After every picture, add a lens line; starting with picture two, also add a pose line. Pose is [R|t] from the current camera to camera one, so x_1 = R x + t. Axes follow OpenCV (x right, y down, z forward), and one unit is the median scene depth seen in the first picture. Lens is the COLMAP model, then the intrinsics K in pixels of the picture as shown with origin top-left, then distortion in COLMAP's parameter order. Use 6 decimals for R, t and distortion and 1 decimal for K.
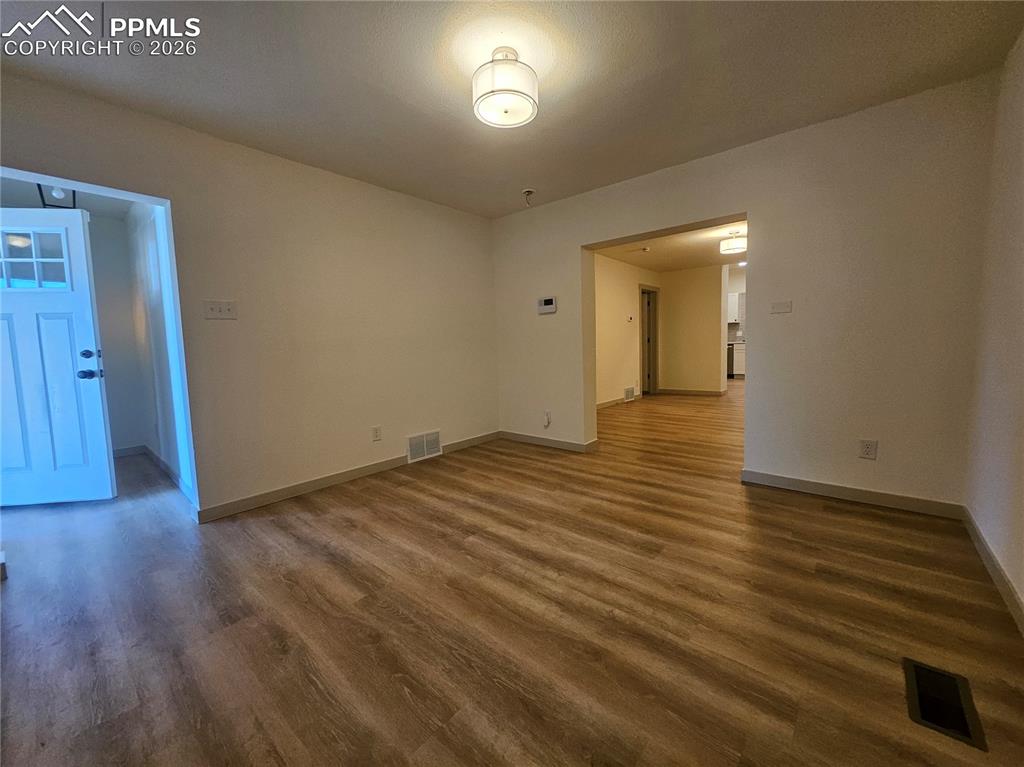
lens RADIAL K [[406.7, 0, 507.5], [0, 406.7, 377.9], [0, 0, 1]] dist [-0.002898, -0.001785]
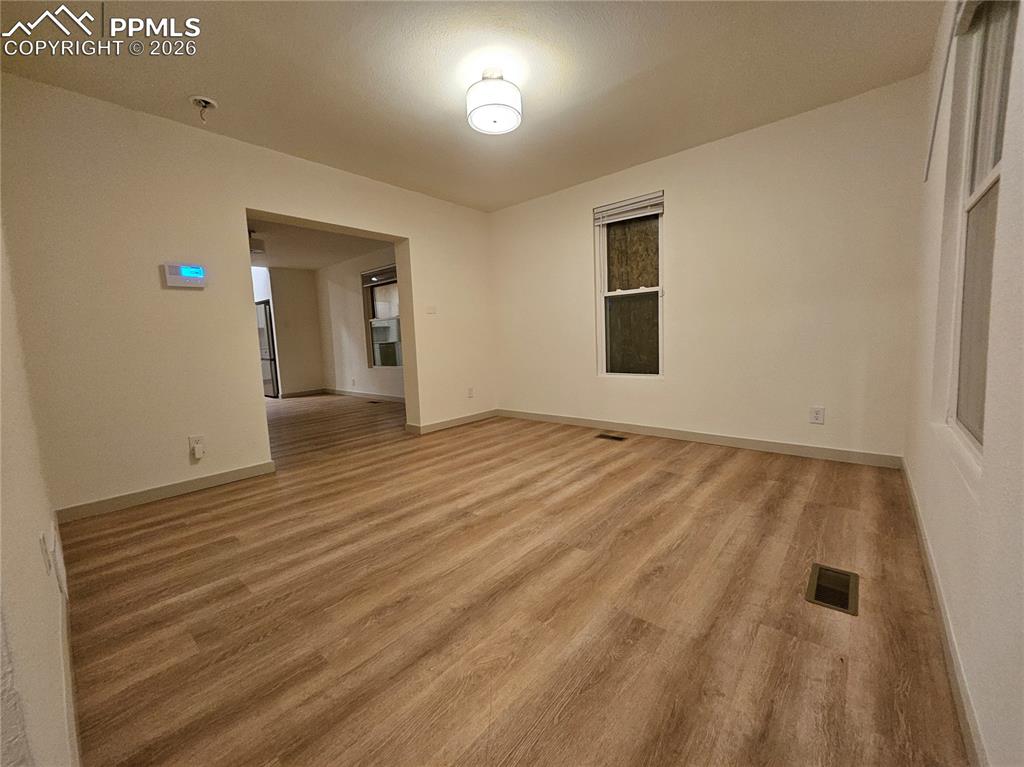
lens RADIAL K [[406.7, 0, 505.9], [0, 406.7, 383.7], [0, 0, 1]] dist [-0.002898, -0.001785]
pose [[0.009138, -0.080532, 0.996710, -1.029200], [0.126735, 0.988807, 0.078731, 0.003947], [-0.991895, 0.125599, 0.019242, 0.833062]]
